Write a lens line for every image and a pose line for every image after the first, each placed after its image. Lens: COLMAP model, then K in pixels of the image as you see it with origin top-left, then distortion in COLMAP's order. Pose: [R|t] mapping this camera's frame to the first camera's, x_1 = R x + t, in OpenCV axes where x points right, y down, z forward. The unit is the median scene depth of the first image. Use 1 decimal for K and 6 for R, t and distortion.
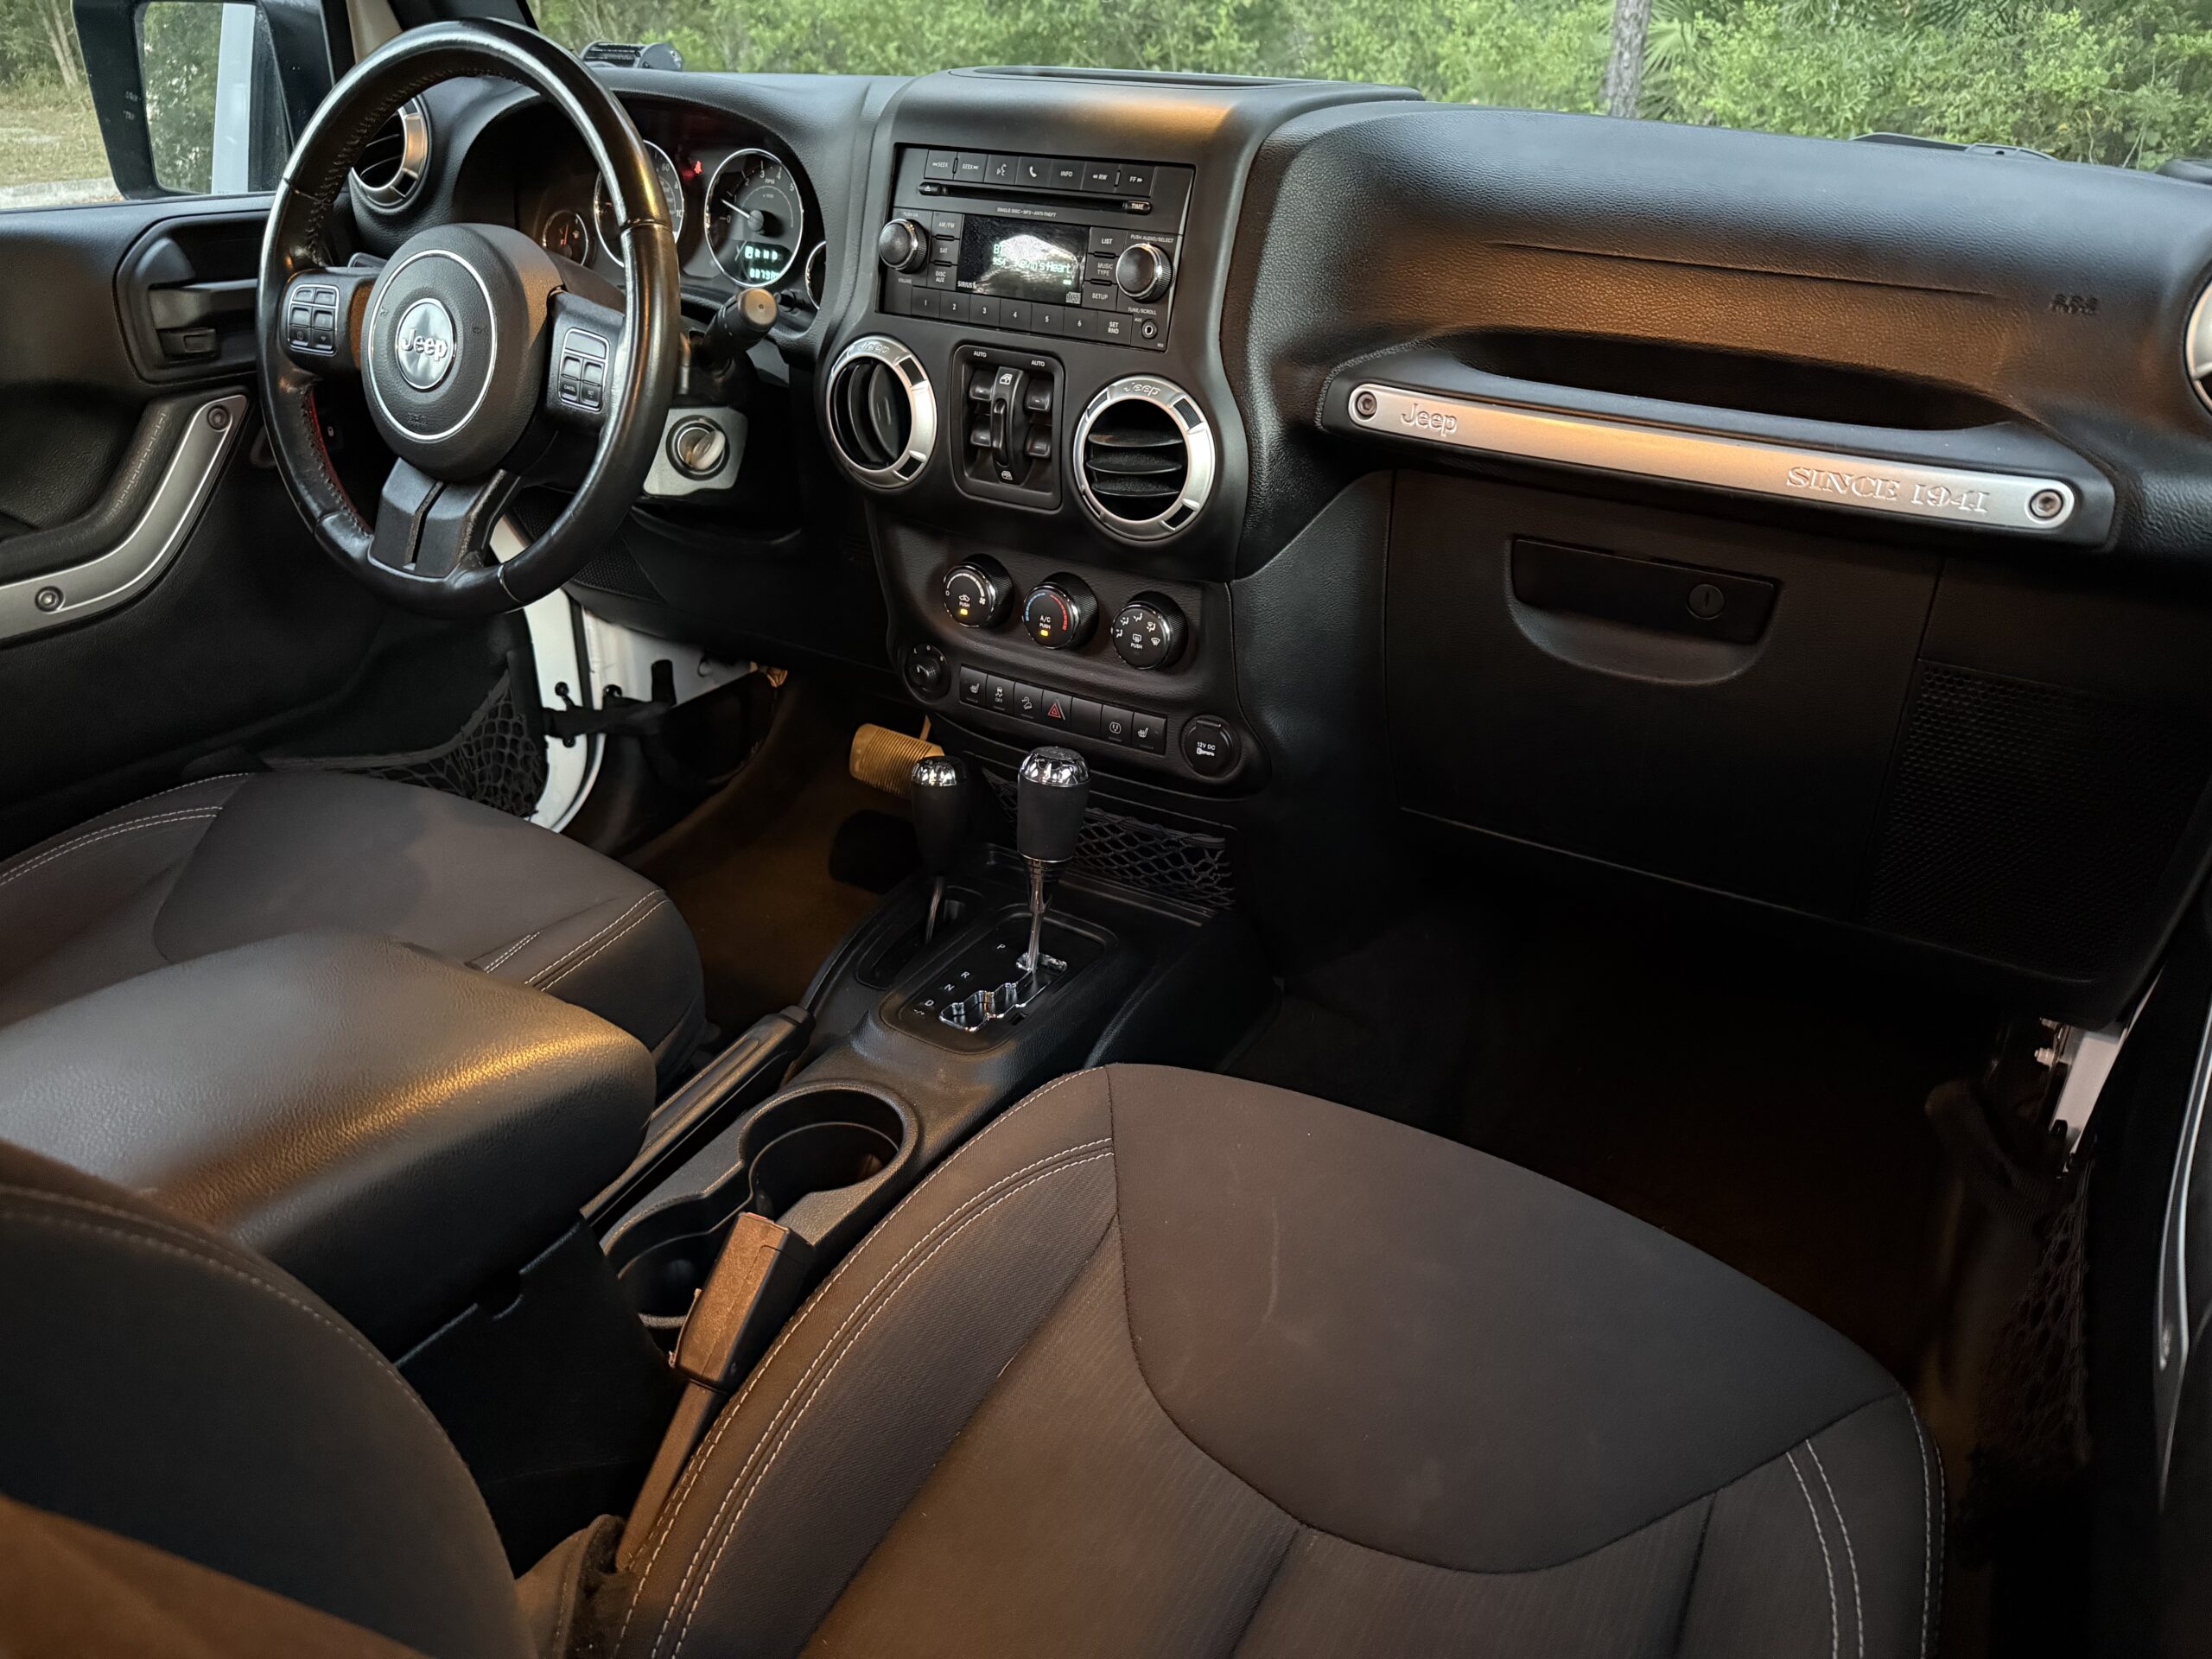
lens RADIAL K [[1545.4, 0, 1115.1], [0, 1545.4, 844.6], [0, 0, 1]] dist [0.036583, -0.032564]
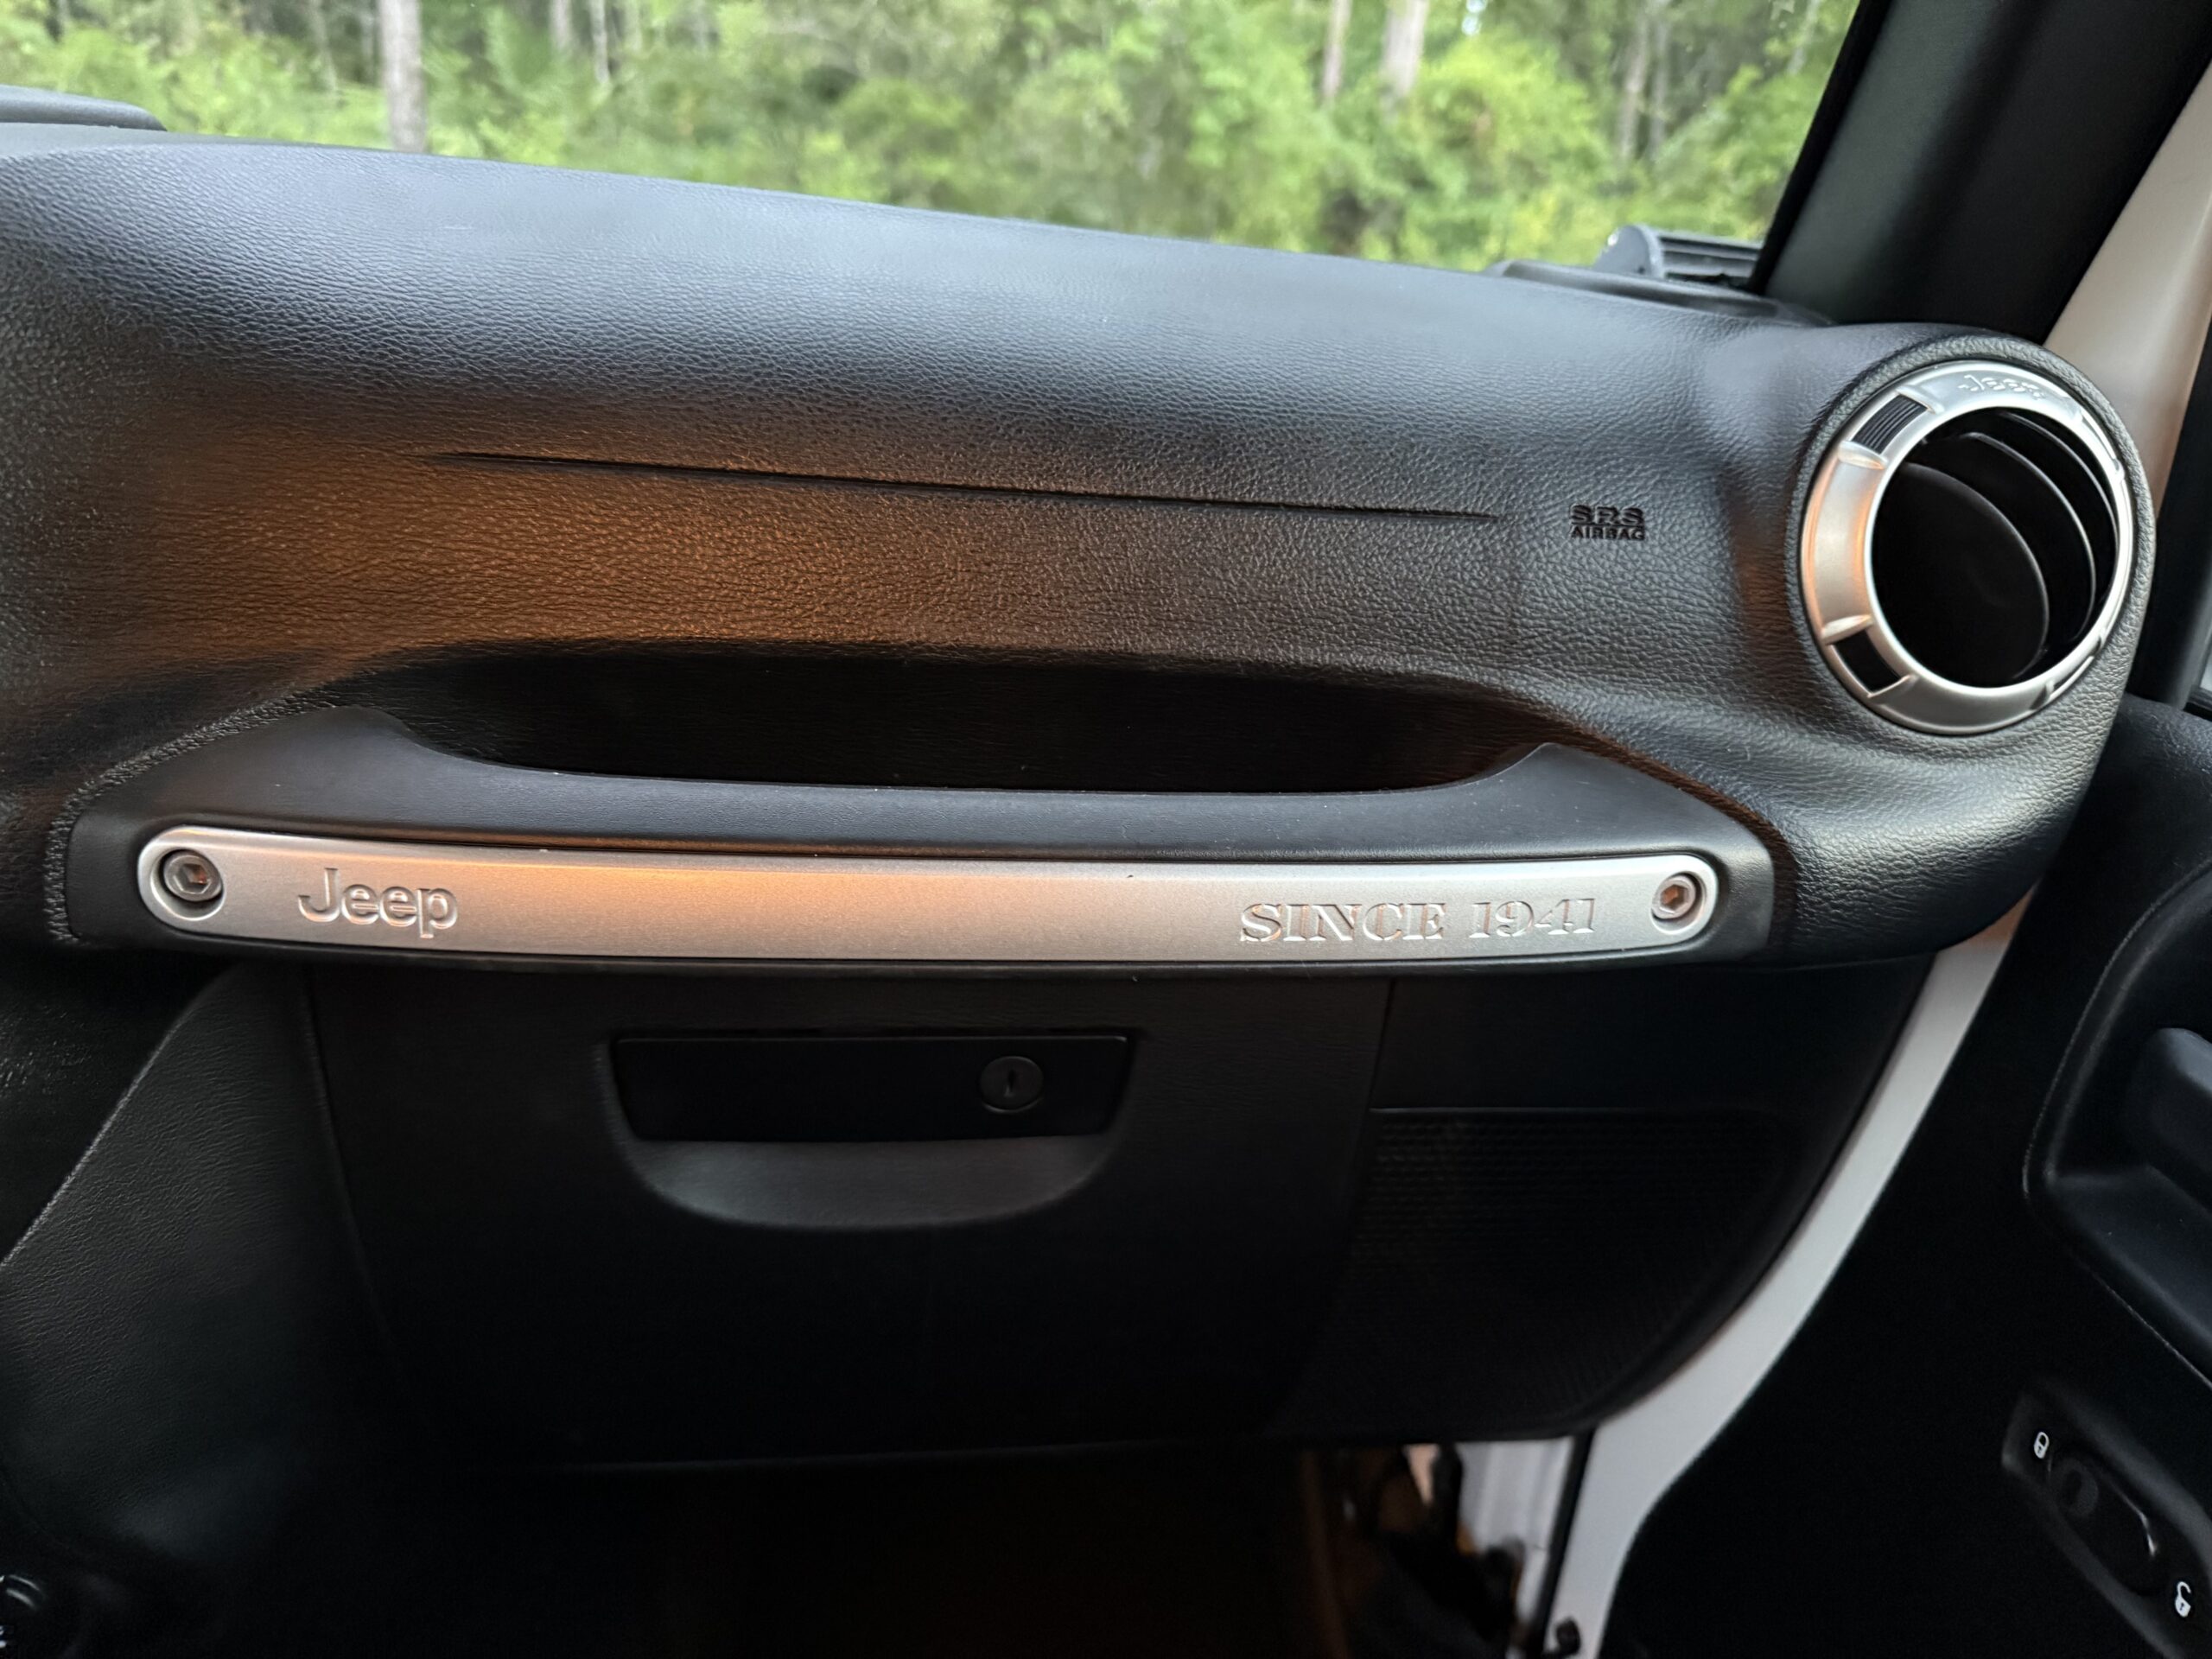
lens RADIAL K [[1584.3, 0, 1131.6], [0, 1584.3, 867.1], [0, 0, 1]] dist [-0.024807, 0.001229]
pose [[0.780255, -0.214464, 0.587543, 0.095539], [0.246713, 0.968740, 0.025974, -0.196691], [-0.574747, 0.124689, 0.808776, 0.455879]]
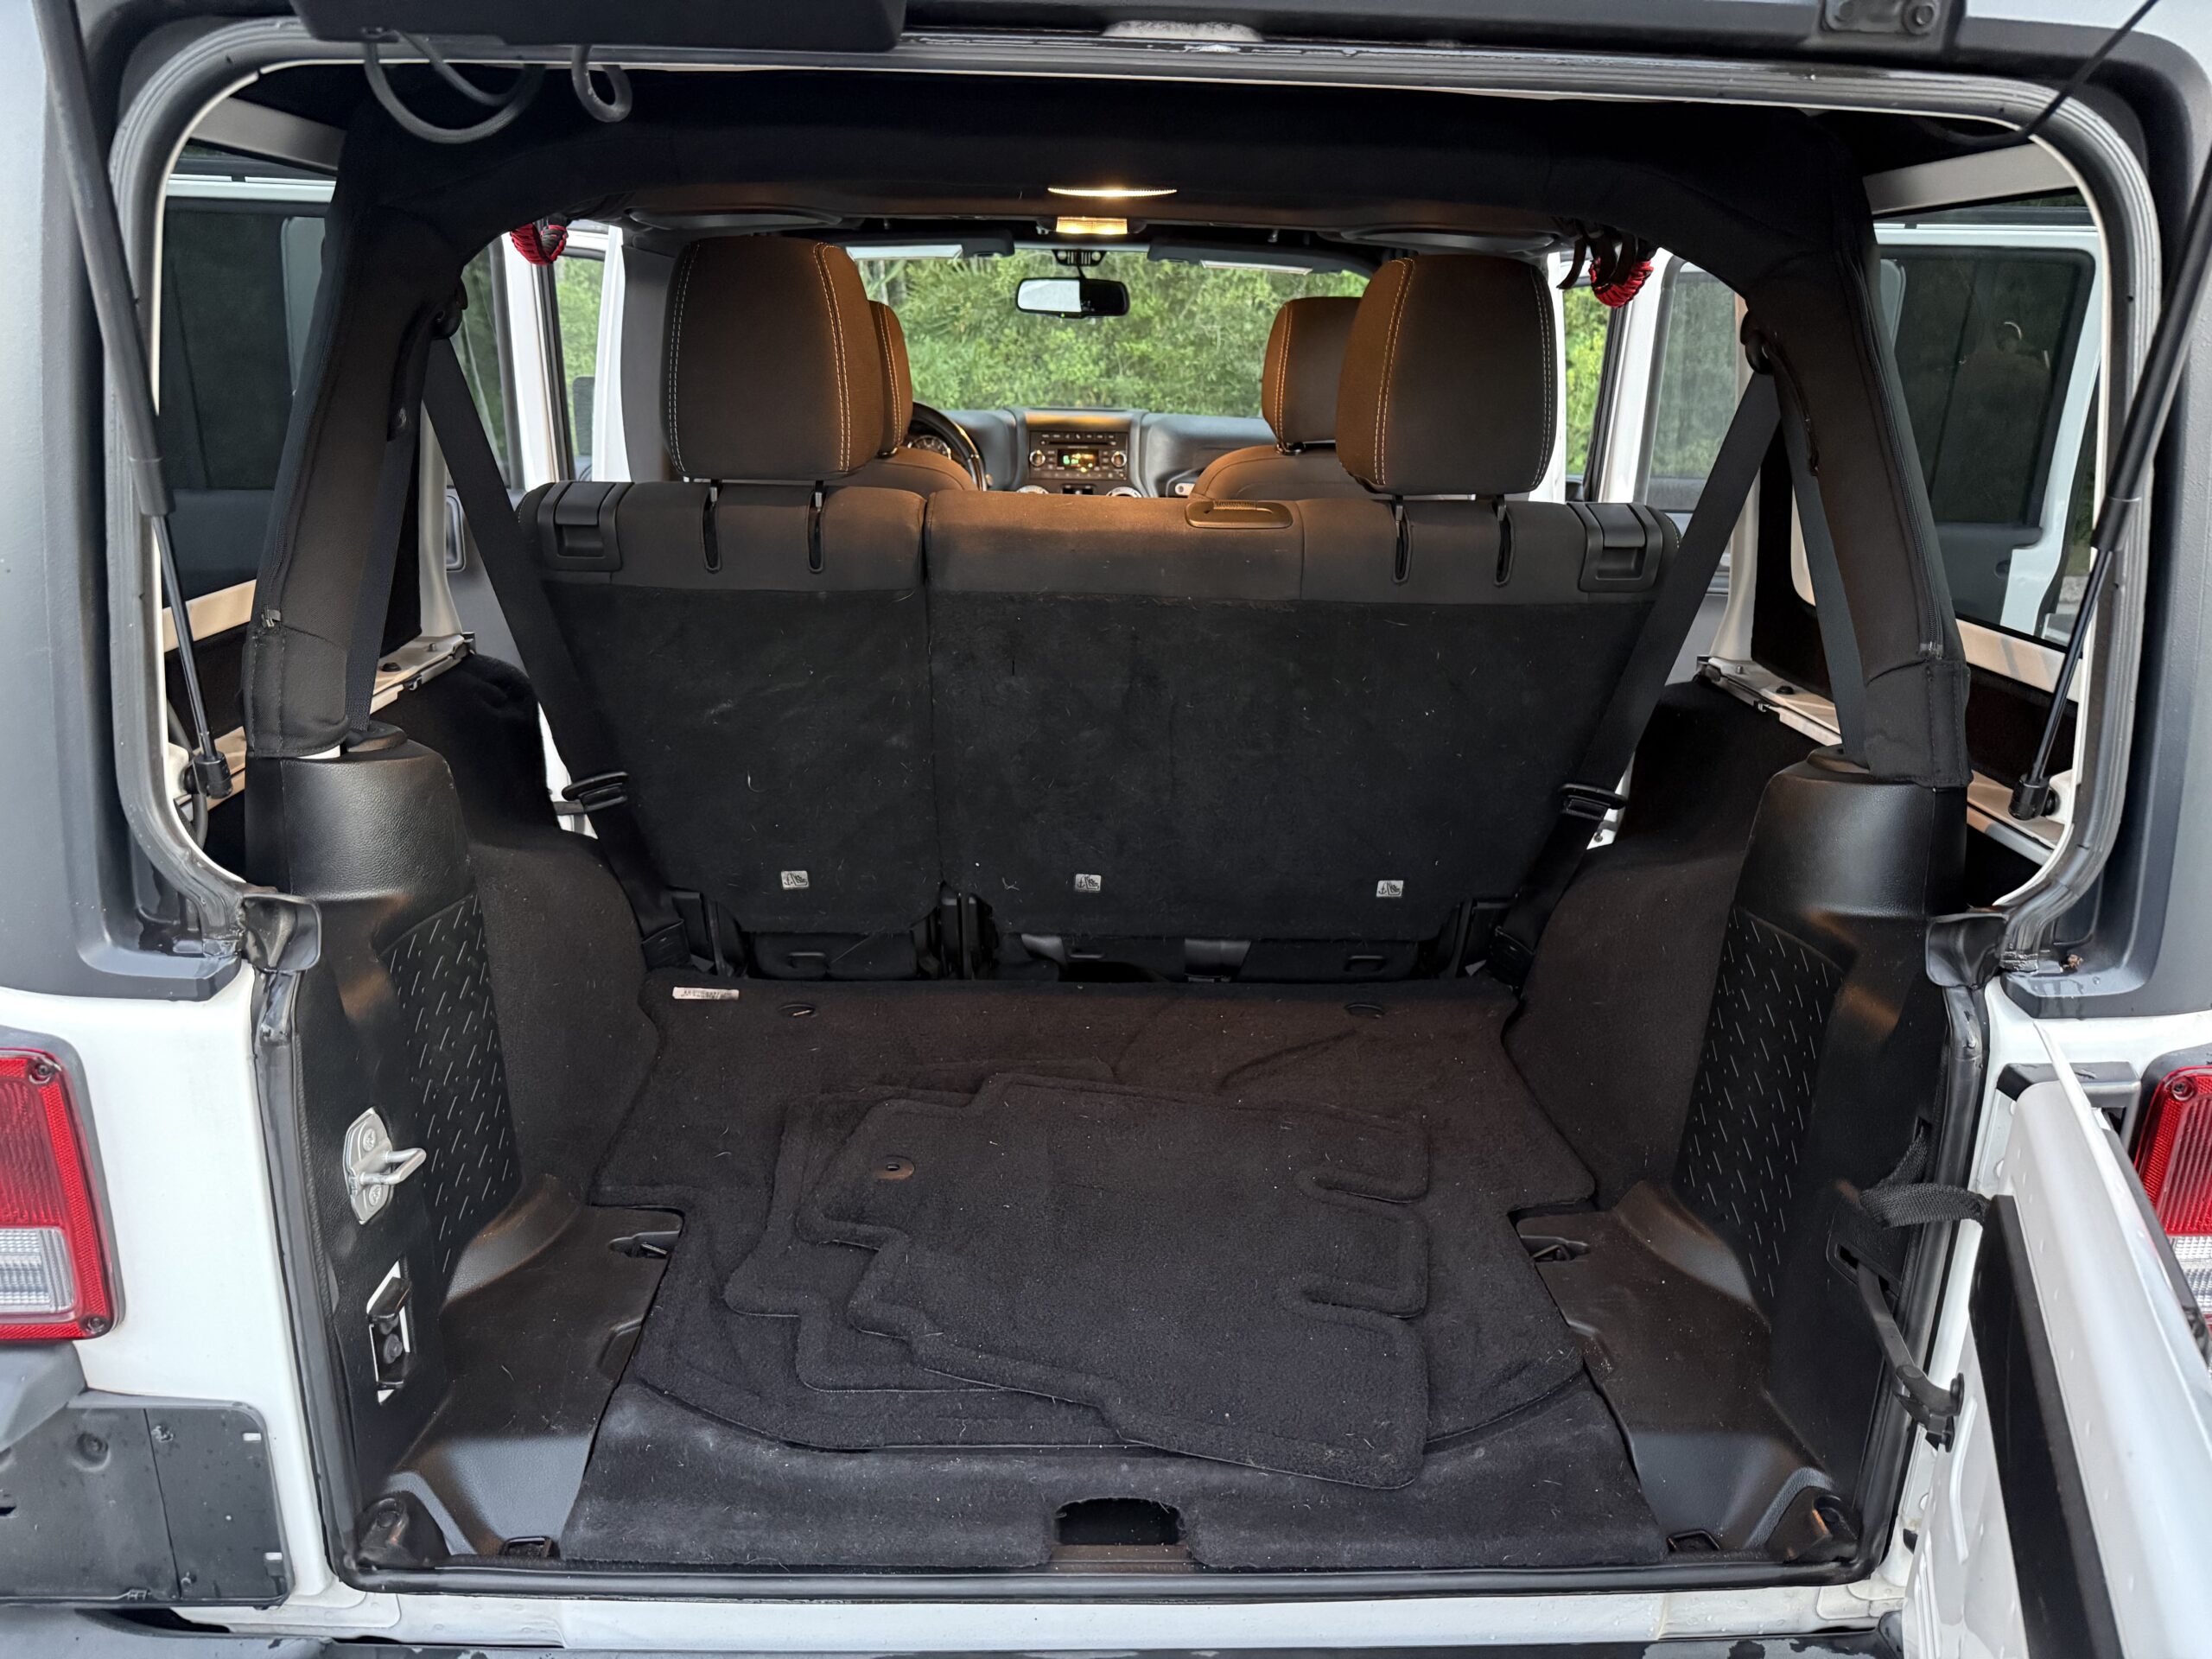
lens RADIAL K [[1545.4, 0, 1115.1], [0, 1545.4, 844.6], [0, 0, 1]] dist [0.036583, -0.032564]
pose [[0.836274, -0.184559, 0.516317, -1.747787], [0.264038, 0.960829, -0.084209, 0.695724], [-0.480551, 0.206749, 0.852247, -1.652708]]
